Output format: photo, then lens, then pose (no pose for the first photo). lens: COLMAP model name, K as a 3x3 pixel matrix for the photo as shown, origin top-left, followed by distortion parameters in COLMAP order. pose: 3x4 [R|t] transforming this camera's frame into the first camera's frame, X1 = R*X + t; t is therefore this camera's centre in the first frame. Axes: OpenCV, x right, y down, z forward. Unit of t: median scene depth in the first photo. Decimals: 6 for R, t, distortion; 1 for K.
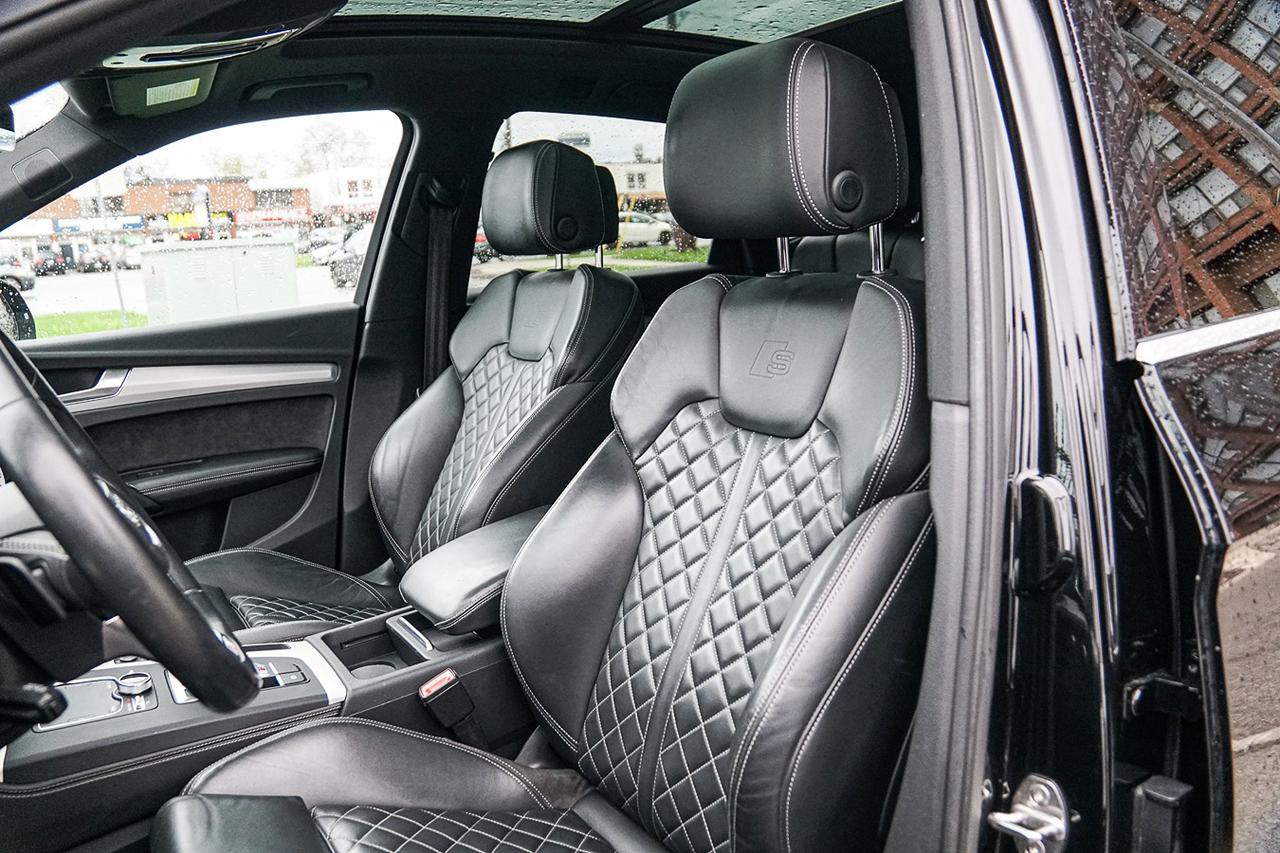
lens RADIAL K [[997.1, 0, 631.6], [0, 997.1, 427.2], [0, 0, 1]] dist [-0.148298, 0.113306]
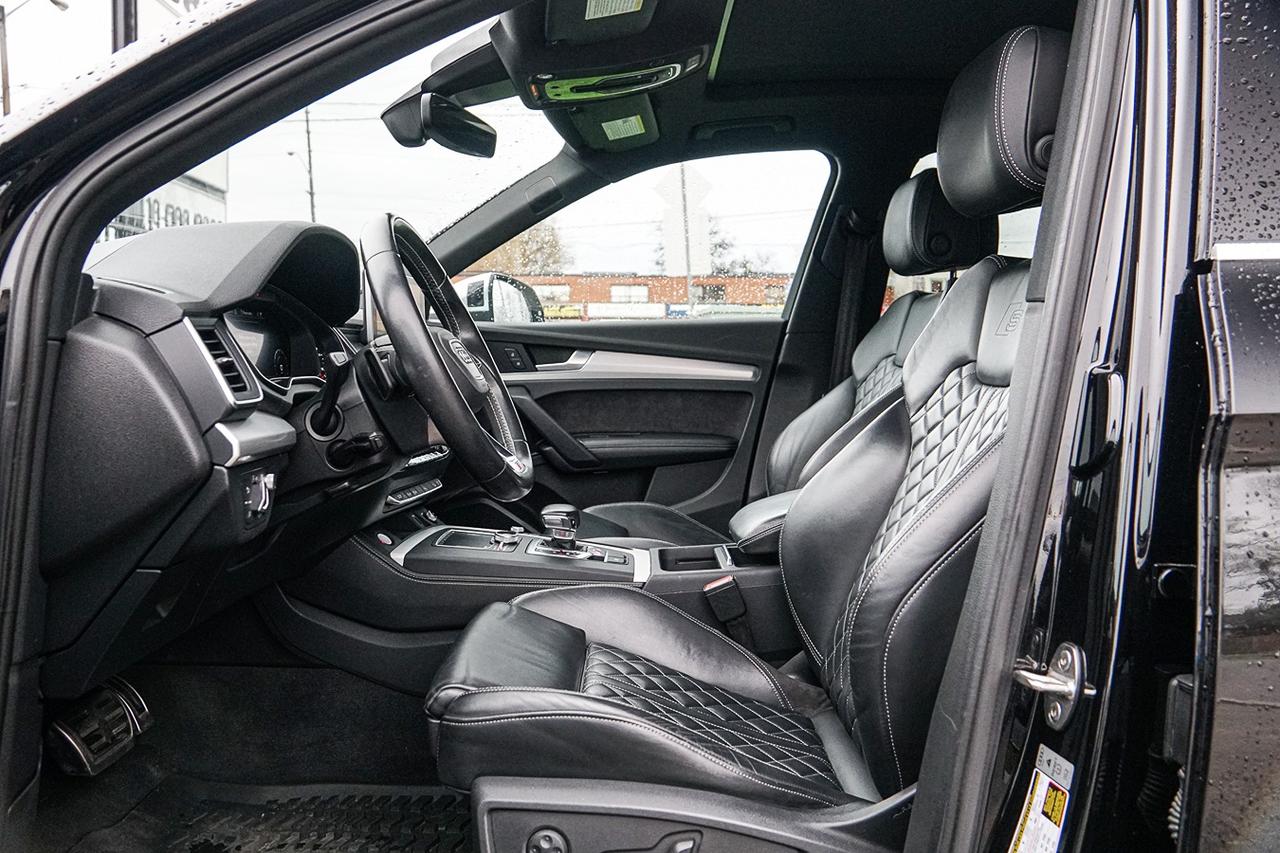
lens RADIAL K [[997.1, 0, 631.6], [0, 997.1, 427.2], [0, 0, 1]] dist [-0.148298, 0.113306]
pose [[0.841264, 0.093749, -0.532434, 0.239370], [-0.146164, 0.987614, -0.057049, 0.109915], [0.520491, 0.125816, 0.844547, -0.074366]]
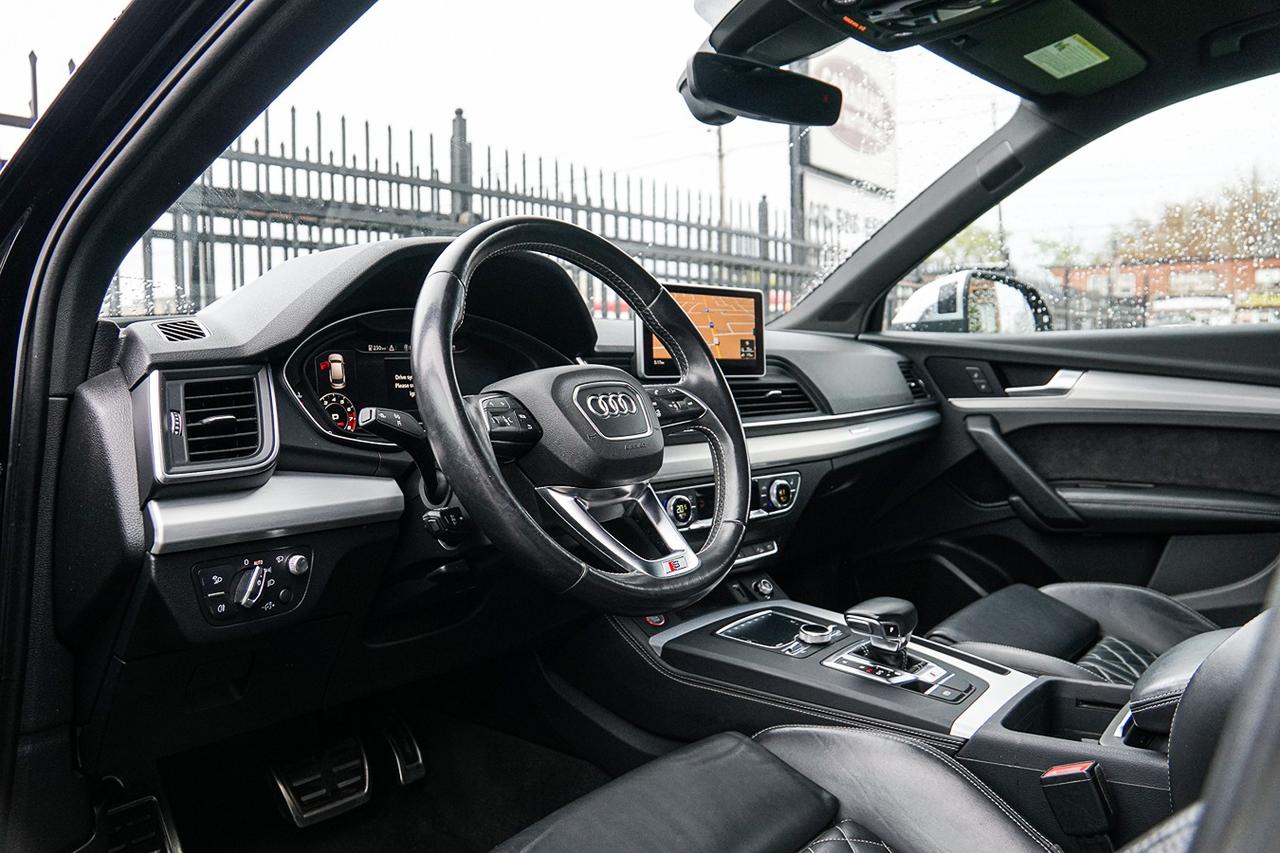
lens RADIAL K [[997.1, 0, 631.6], [0, 997.1, 427.2], [0, 0, 1]] dist [-0.148298, 0.113306]
pose [[0.319686, 0.118072, -0.940138, 0.242115], [-0.182097, 0.981366, 0.061329, 0.016454], [0.929861, 0.151590, 0.335229, 0.289607]]
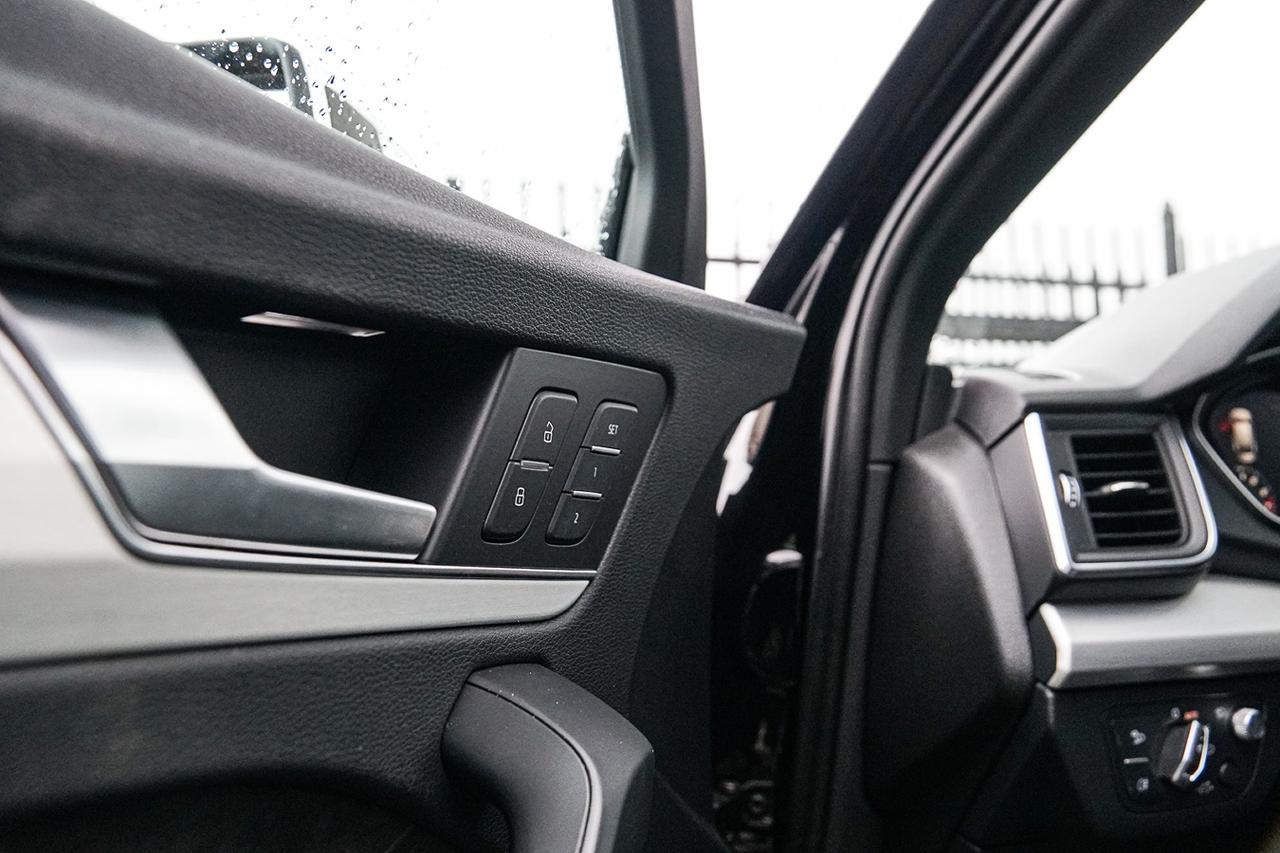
lens RADIAL K [[997.1, 0, 631.6], [0, 997.1, 427.2], [0, 0, 1]] dist [-0.148298, 0.113306]
pose [[-0.297137, -0.027118, -0.954450, 0.084098], [-0.147299, 0.988933, 0.017759, 0.073752], [0.943405, 0.145867, -0.297843, 0.205889]]
